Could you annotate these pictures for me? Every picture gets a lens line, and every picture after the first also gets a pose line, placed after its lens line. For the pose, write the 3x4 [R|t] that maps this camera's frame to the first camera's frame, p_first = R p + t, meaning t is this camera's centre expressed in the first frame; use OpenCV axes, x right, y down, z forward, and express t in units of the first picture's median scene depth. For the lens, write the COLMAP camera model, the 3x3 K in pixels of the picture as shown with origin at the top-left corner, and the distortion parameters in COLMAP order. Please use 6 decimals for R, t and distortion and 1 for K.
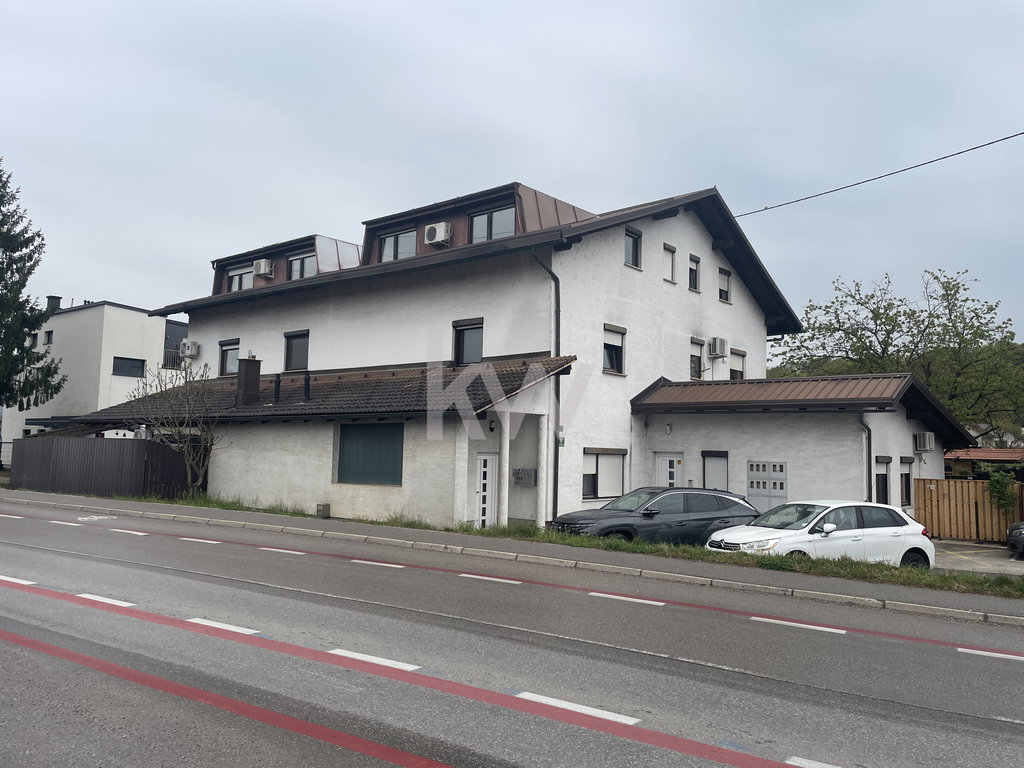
lens RADIAL K [[771.9, 0, 513.2], [0, 771.9, 376.9], [0, 0, 1]] dist [0.067914, -0.063026]
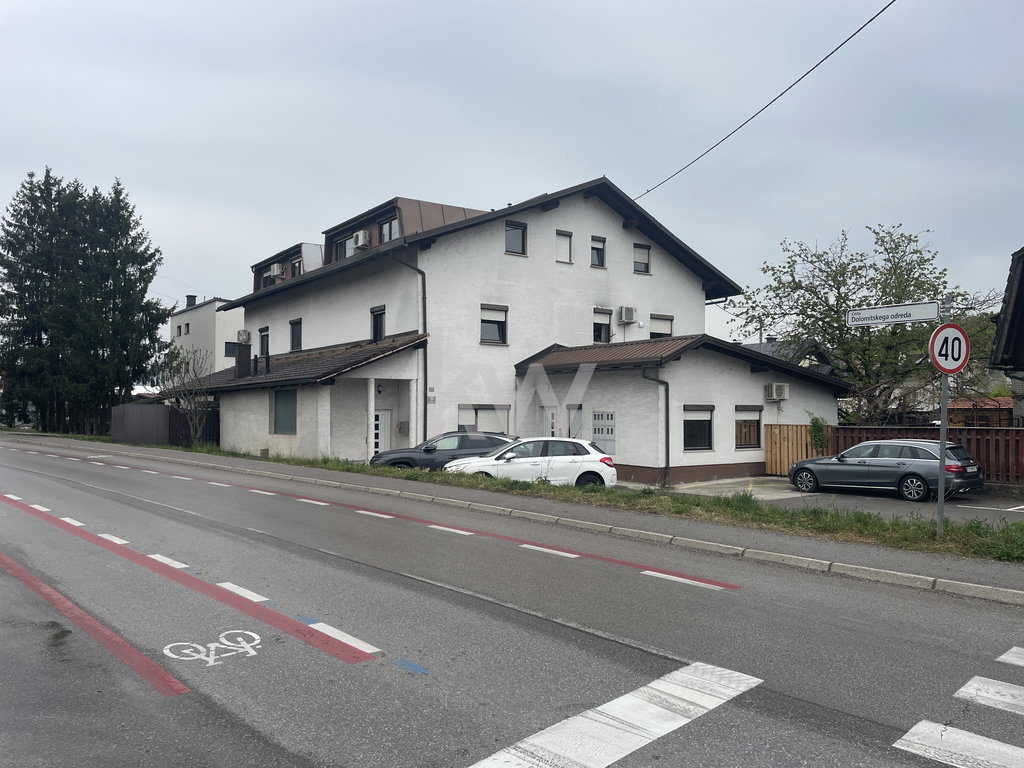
lens RADIAL K [[771.9, 0, 502.5], [0, 771.9, 388.5], [0, 0, 1]] dist [0.067914, -0.063026]
pose [[0.965769, -0.028280, -0.257856, 0.444244], [0.043813, 0.997542, 0.054692, 0.000015], [0.255675, -0.064117, 0.964634, -0.184214]]
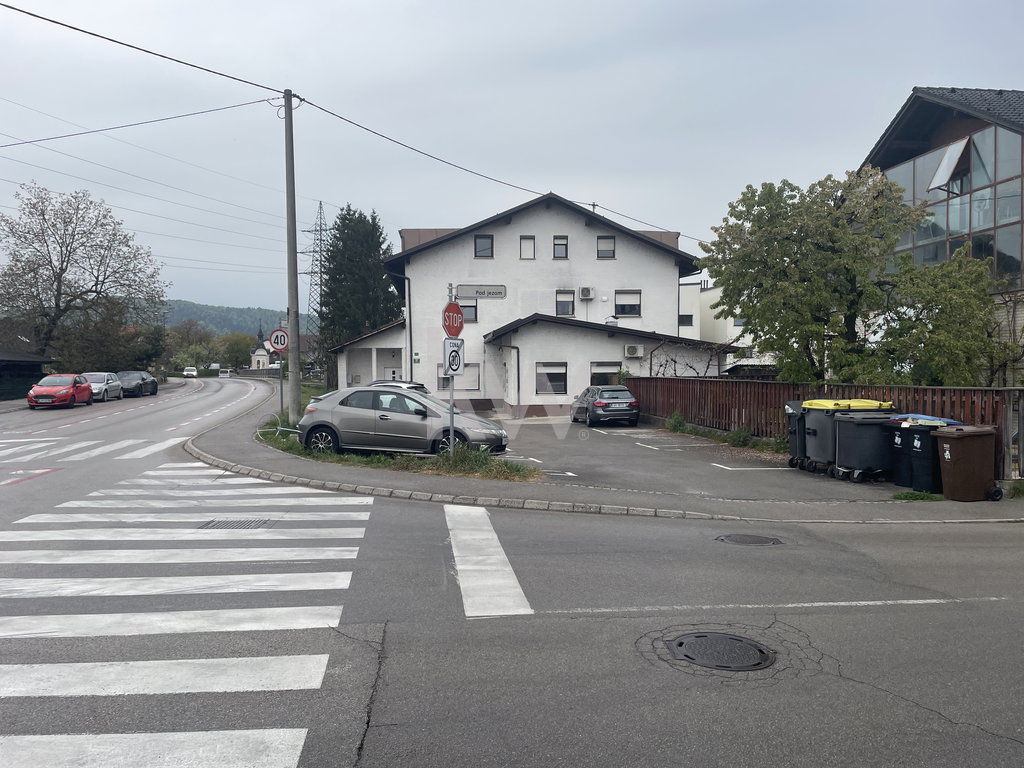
lens RADIAL K [[771.9, 0, 509.6], [0, 771.9, 390.0], [0, 0, 1]] dist [0.067914, -0.063026]
pose [[0.701202, -0.008093, -0.712917, 1.437180], [0.088415, 0.993204, 0.075687, 0.025698], [0.707460, -0.116104, 0.697152, -0.196571]]
